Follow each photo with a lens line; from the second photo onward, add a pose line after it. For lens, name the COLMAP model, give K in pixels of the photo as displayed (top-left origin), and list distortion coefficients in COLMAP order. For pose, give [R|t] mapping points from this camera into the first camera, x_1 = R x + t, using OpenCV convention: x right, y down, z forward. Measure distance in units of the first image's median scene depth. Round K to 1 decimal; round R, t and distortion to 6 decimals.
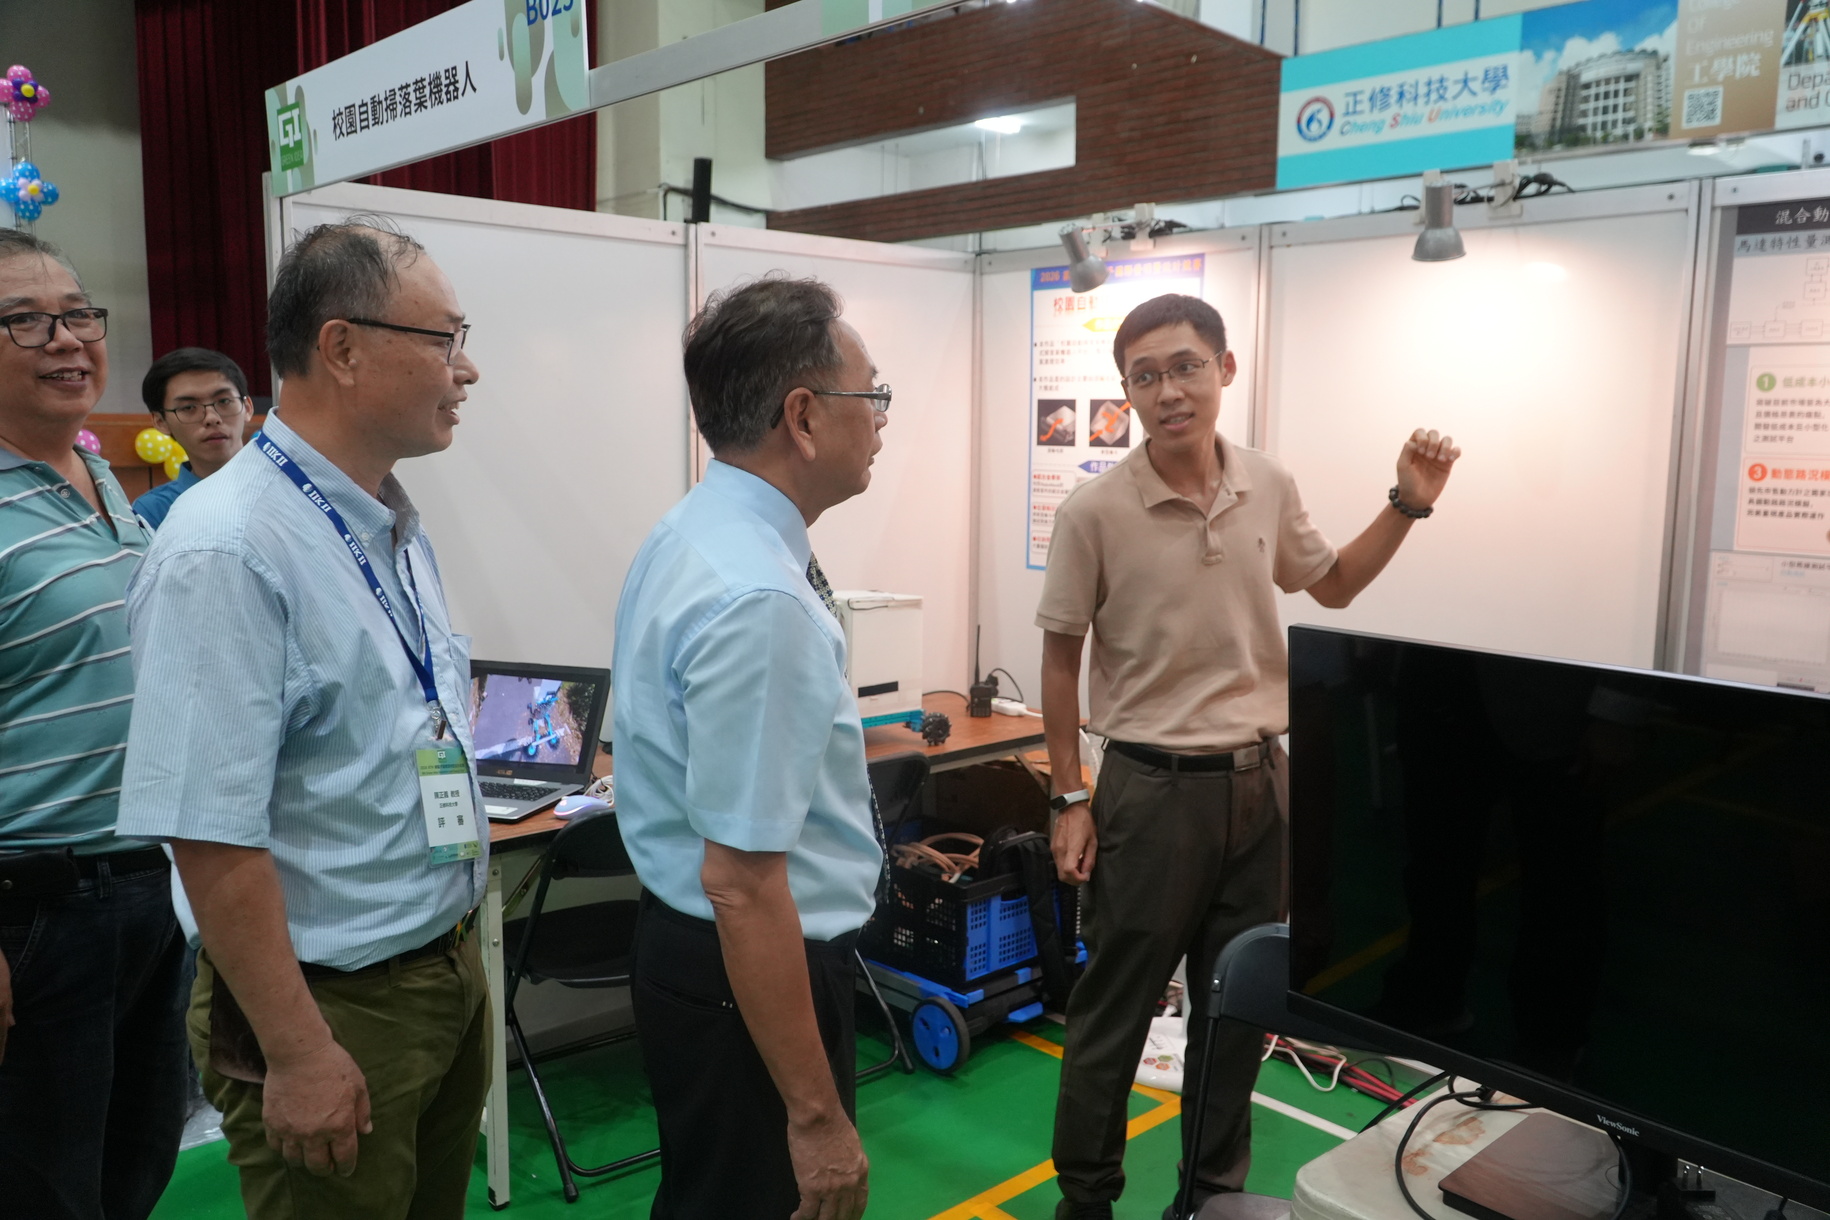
lens RADIAL K [[1461.9, 0, 918.7], [0, 1461.9, 608.2], [0, 0, 1]] dist [0.013229, 0.007080]
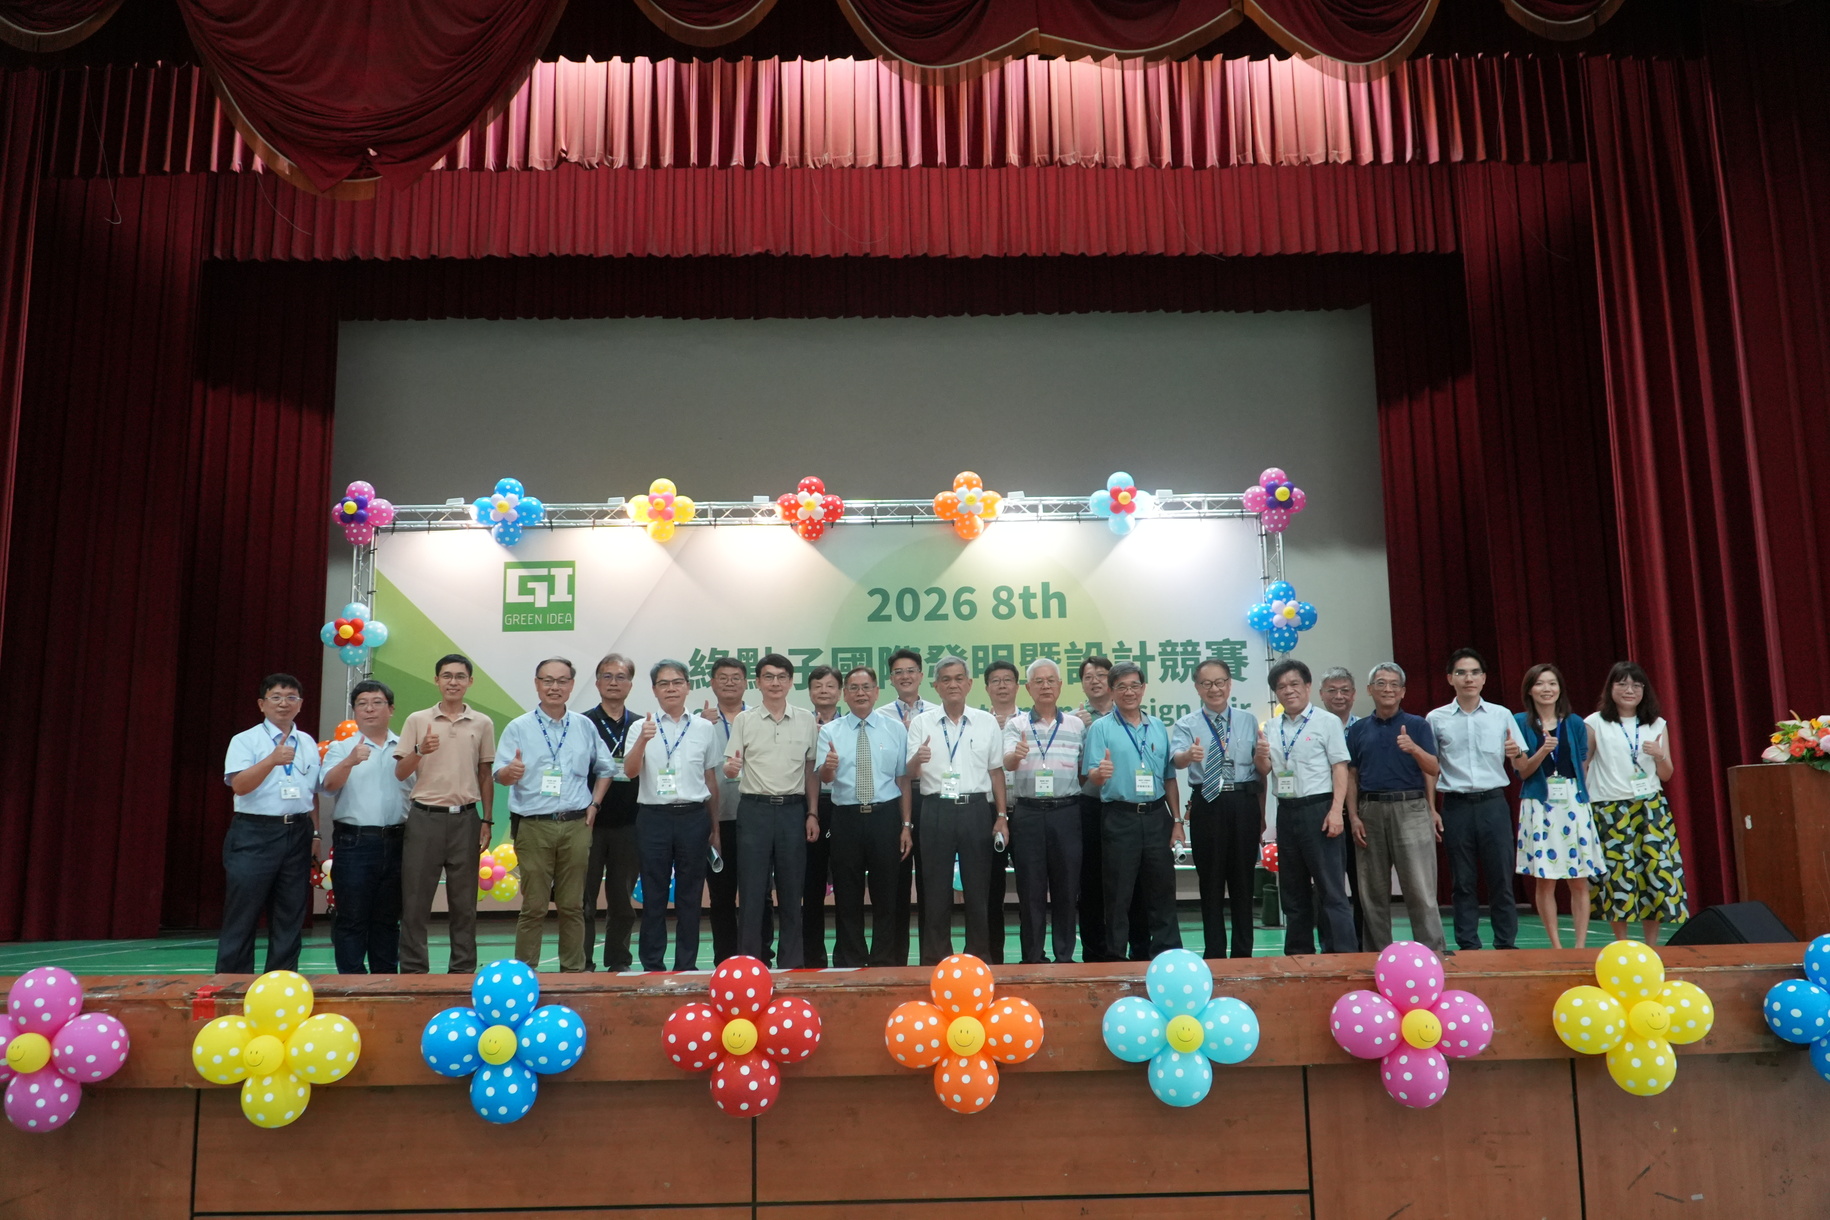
lens RADIAL K [[1461.9, 0, 916.5], [0, 1461.9, 607.2], [0, 0, 1]] dist [0.013229, 0.007080]
pose [[0.738876, -0.140242, -0.659086, -0.238461], [-0.059432, 0.960728, -0.271053, -0.066914], [0.671215, 0.239445, 0.701524, 0.328164]]
